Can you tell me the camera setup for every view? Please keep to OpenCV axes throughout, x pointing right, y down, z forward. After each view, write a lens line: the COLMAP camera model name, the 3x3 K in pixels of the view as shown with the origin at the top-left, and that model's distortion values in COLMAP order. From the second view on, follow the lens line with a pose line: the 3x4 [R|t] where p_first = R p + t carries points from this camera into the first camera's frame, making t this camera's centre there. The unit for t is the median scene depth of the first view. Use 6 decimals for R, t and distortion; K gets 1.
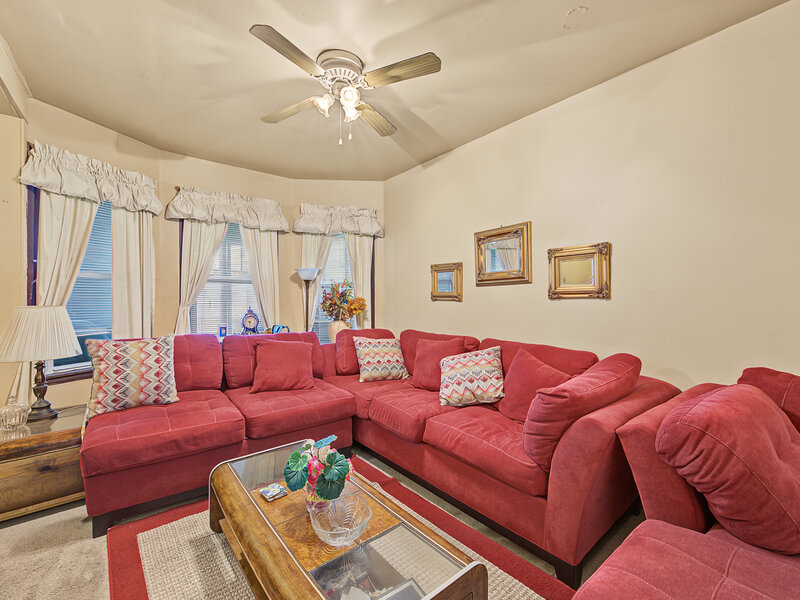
lens RADIAL K [[353.8, 0, 400.0], [0, 353.8, 300.0], [0, 0, 1]] dist [-0.025022, 0.000134]
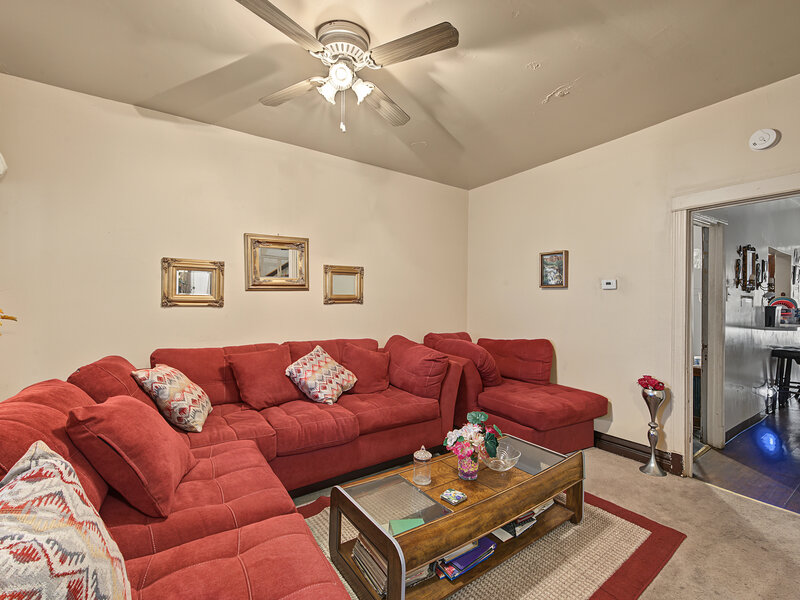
lens RADIAL K [[353.8, 0, 400.0], [0, 353.8, 300.0], [0, 0, 1]] dist [-0.025022, 0.000134]
pose [[0.103138, 0.003377, 0.994661, -0.766084], [-0.003279, 0.999990, -0.003055, -0.013286], [-0.994662, -0.002946, 0.103148, 0.568864]]
